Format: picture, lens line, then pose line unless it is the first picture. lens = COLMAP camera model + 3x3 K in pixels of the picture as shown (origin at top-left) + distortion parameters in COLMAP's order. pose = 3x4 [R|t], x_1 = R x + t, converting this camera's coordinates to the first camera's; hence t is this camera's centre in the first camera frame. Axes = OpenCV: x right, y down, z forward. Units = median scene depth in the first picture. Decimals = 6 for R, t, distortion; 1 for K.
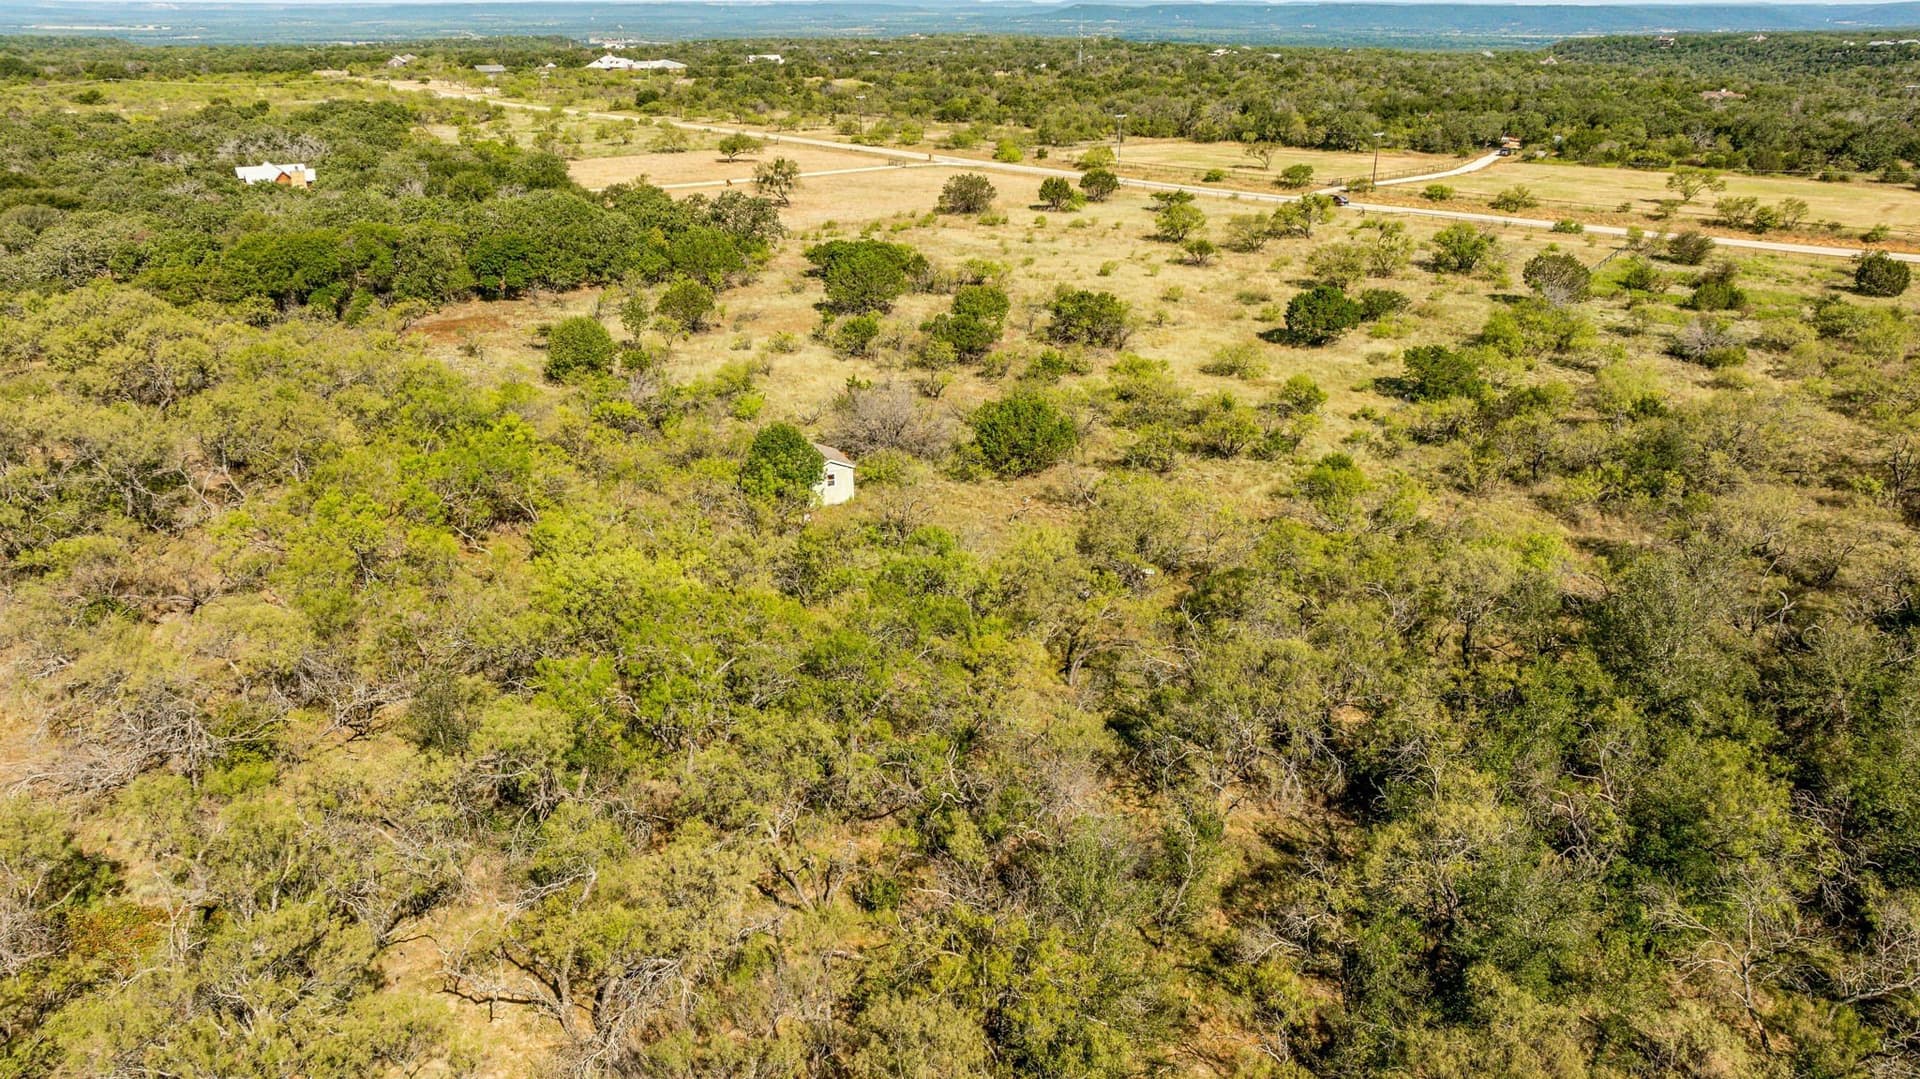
lens RADIAL K [[1367.4, 0, 965.3], [0, 1367.4, 574.5], [0, 0, 1]] dist [-0.027957, 0.018278]
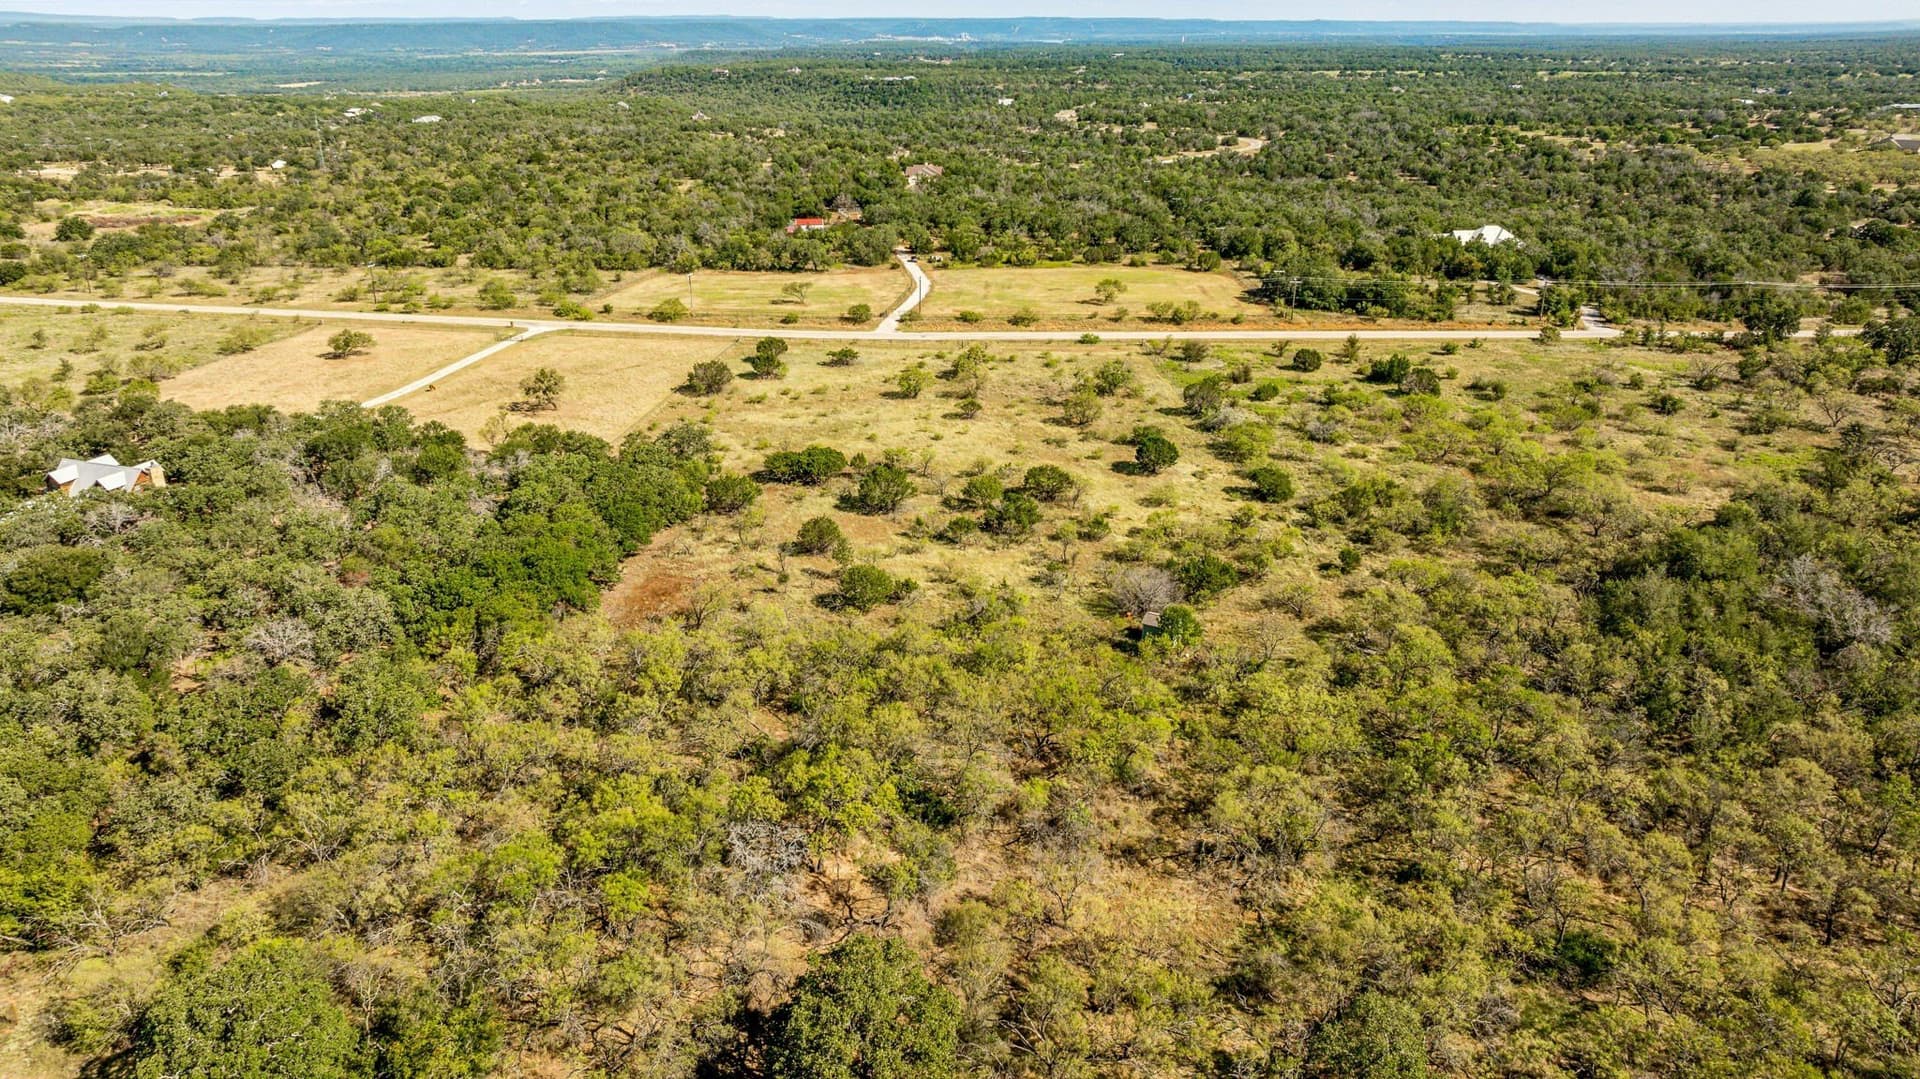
lens RADIAL K [[1367.4, 0, 948.5], [0, 1367.4, 537.9], [0, 0, 1]] dist [-0.027957, 0.018278]
pose [[0.792101, -0.218788, 0.569831, -0.817265], [0.236243, 0.970683, 0.044304, -0.208591], [-0.562819, 0.099526, 0.820567, -0.164144]]
